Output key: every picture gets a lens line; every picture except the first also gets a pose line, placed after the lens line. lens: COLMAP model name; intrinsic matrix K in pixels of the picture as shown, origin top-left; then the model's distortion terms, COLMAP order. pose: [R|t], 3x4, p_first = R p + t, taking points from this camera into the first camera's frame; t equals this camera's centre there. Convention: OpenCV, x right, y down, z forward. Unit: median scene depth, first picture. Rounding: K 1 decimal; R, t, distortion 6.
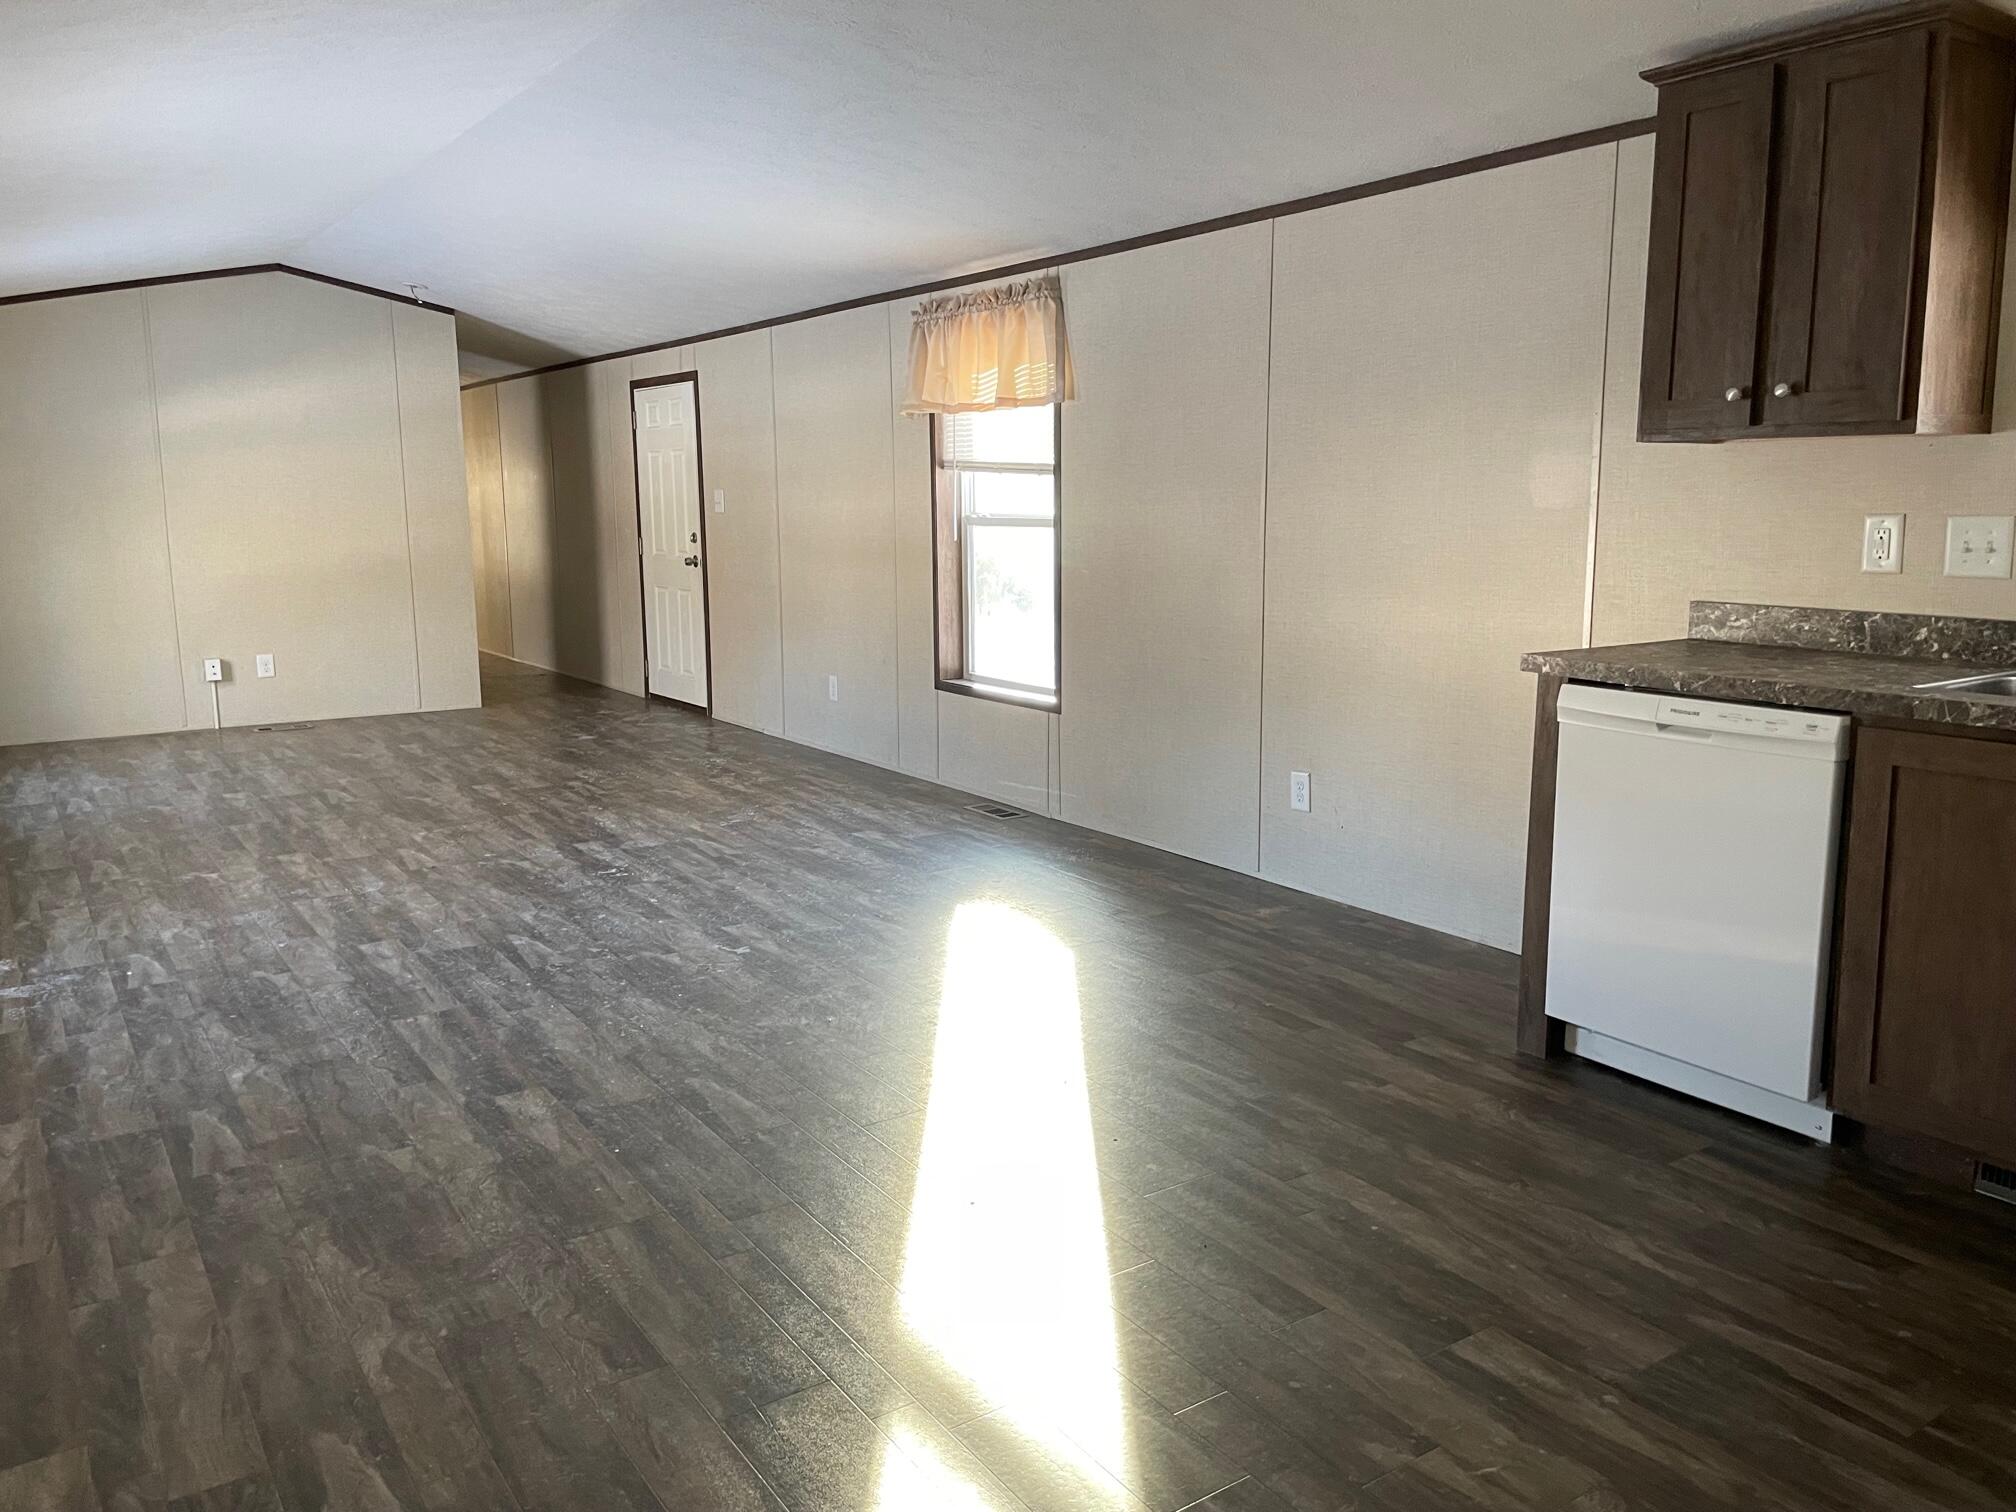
lens RADIAL K [[1545.1, 0, 1015.9], [0, 1545.1, 725.1], [0, 0, 1]] dist [0.089419, -0.118612]
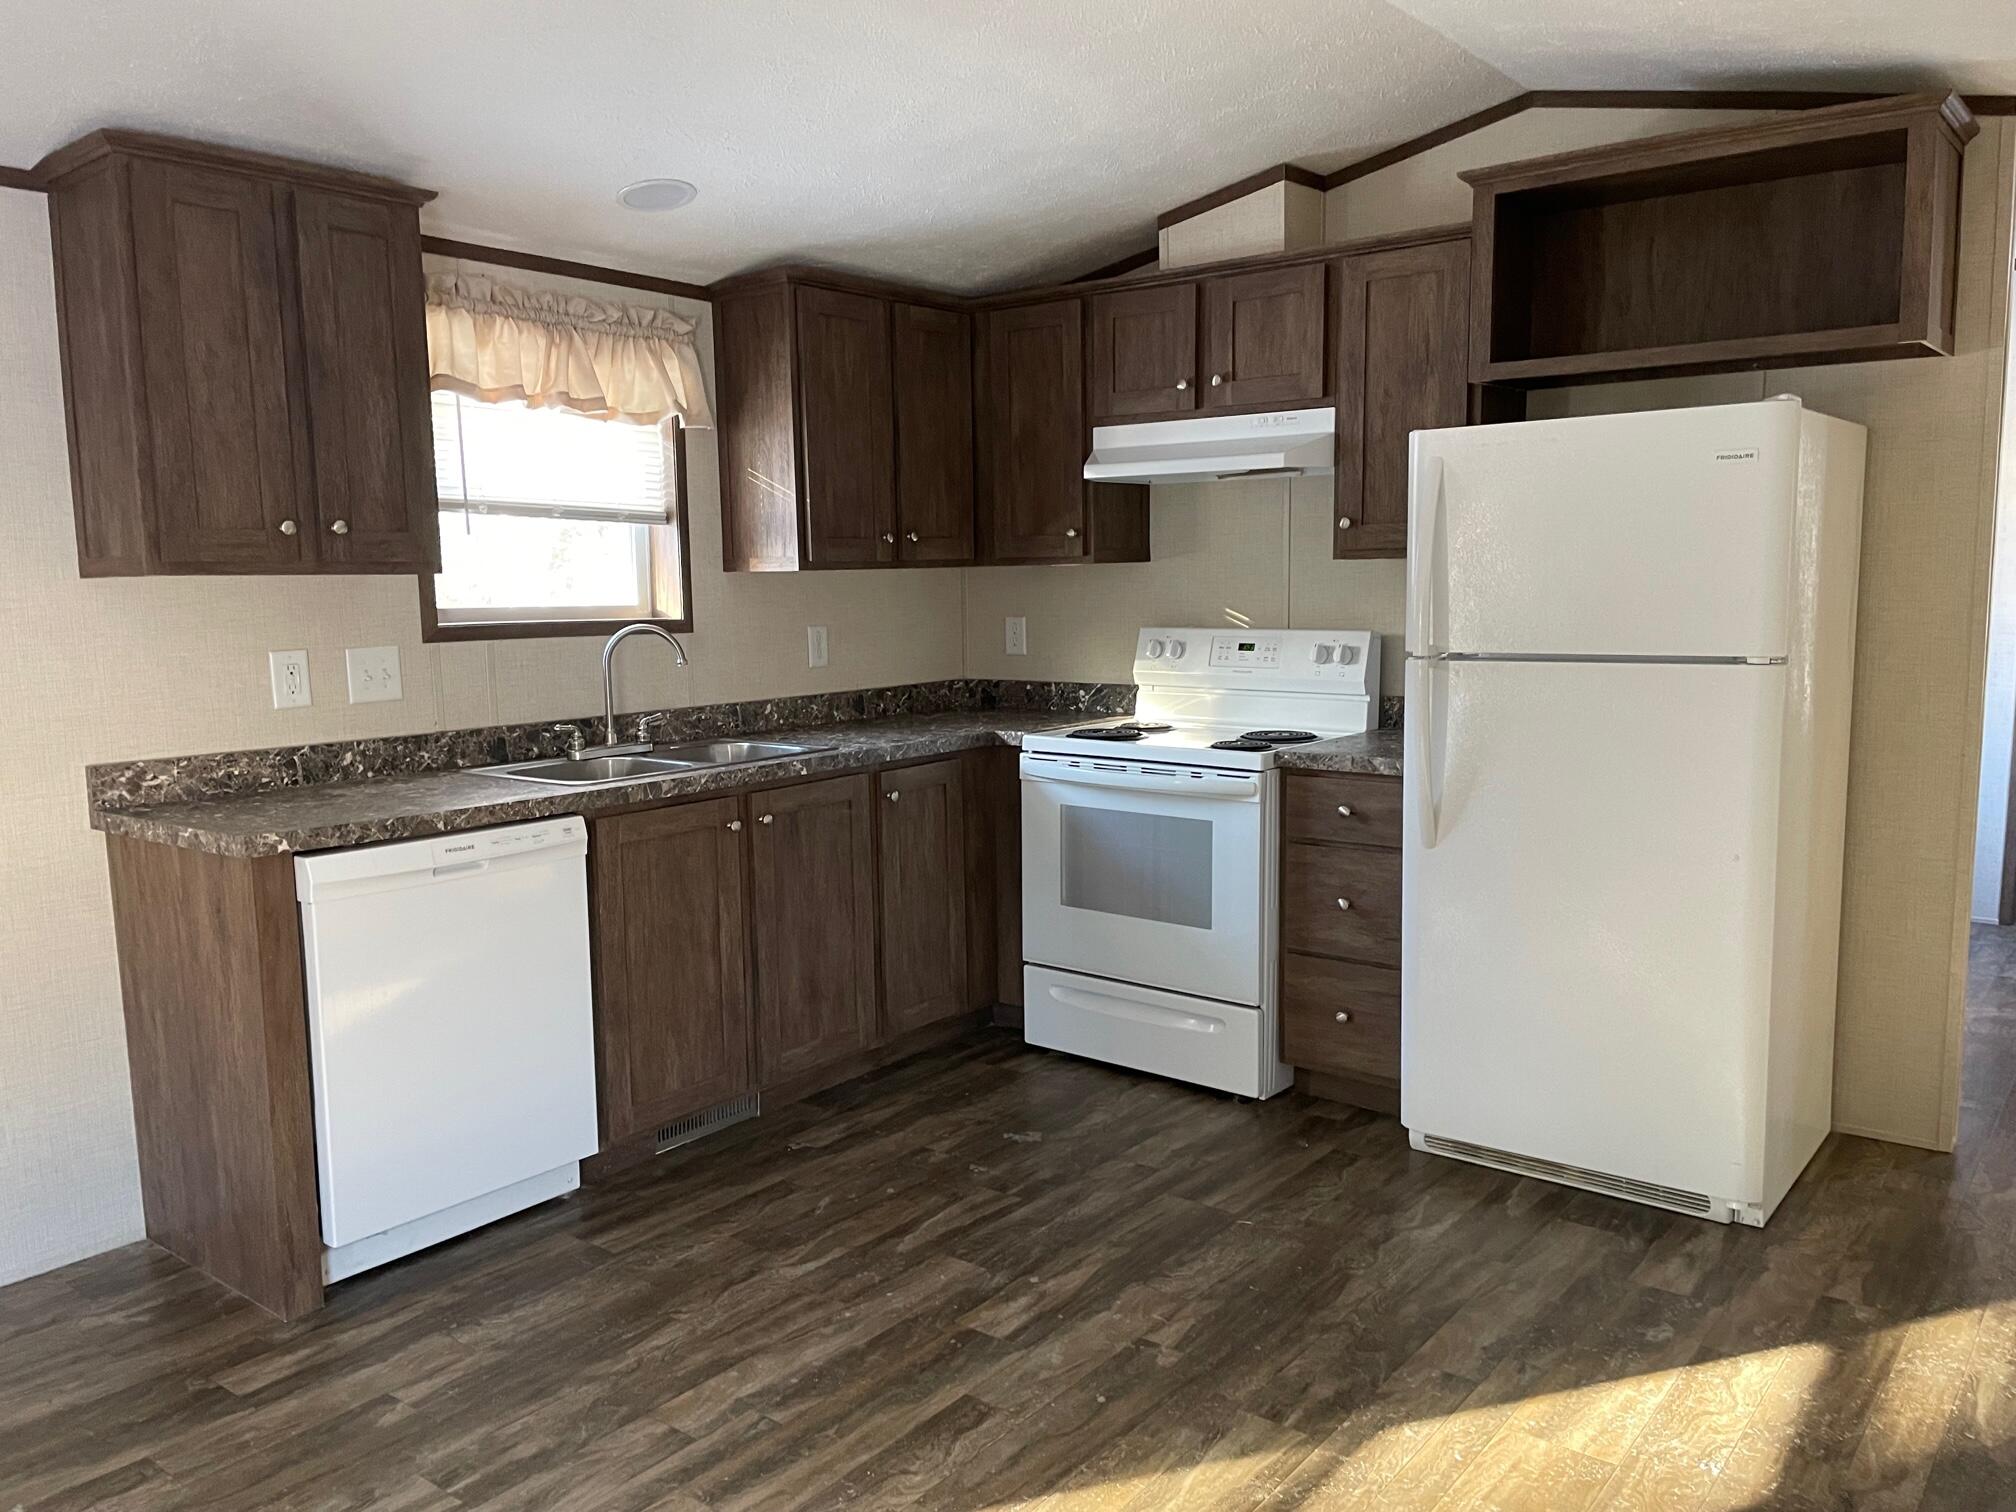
lens RADIAL K [[1577.5, 0, 1007.2], [0, 1577.5, 737.1], [0, 0, 1]] dist [0.212636, -0.359132]
pose [[-0.311708, -0.085261, 0.946345, -0.448401], [0.162284, 0.976555, 0.141436, -0.115895], [-0.936217, 0.197663, -0.290563, 0.671897]]
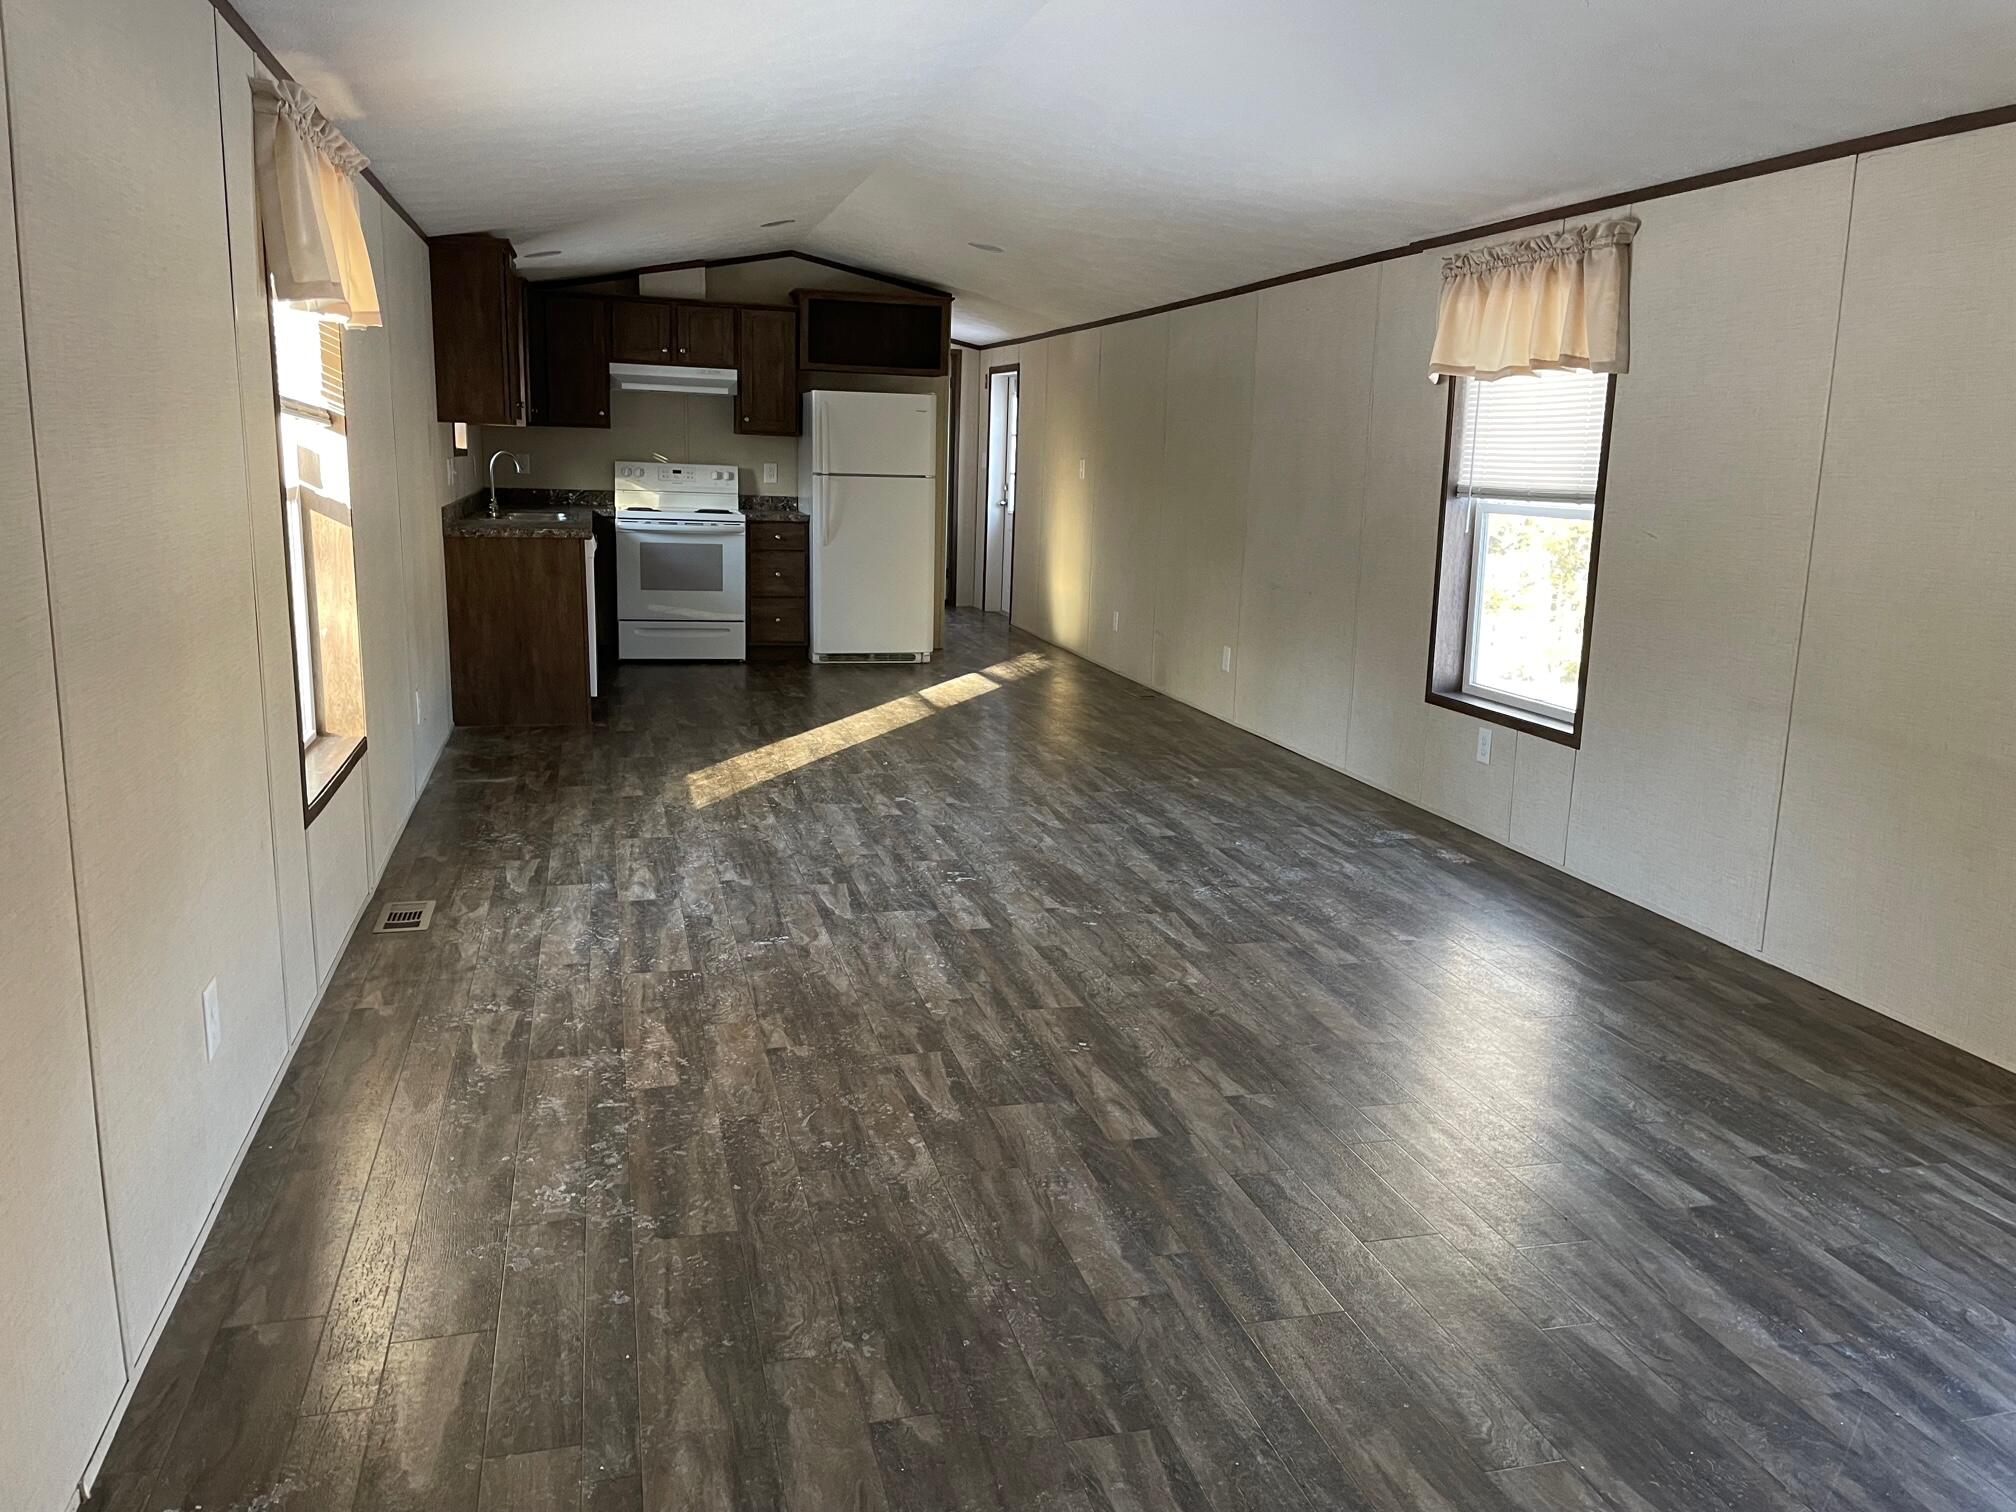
lens RADIAL K [[1540.1, 0, 1008.0], [0, 1540.1, 756.0], [0, 0, 1]] dist [0.111941, -0.165479]
pose [[-0.945021, -0.080235, 0.317013, -0.693579], [0.030381, 0.943698, 0.329412, -0.335496], [-0.325595, 0.320932, -0.889376, 2.166023]]
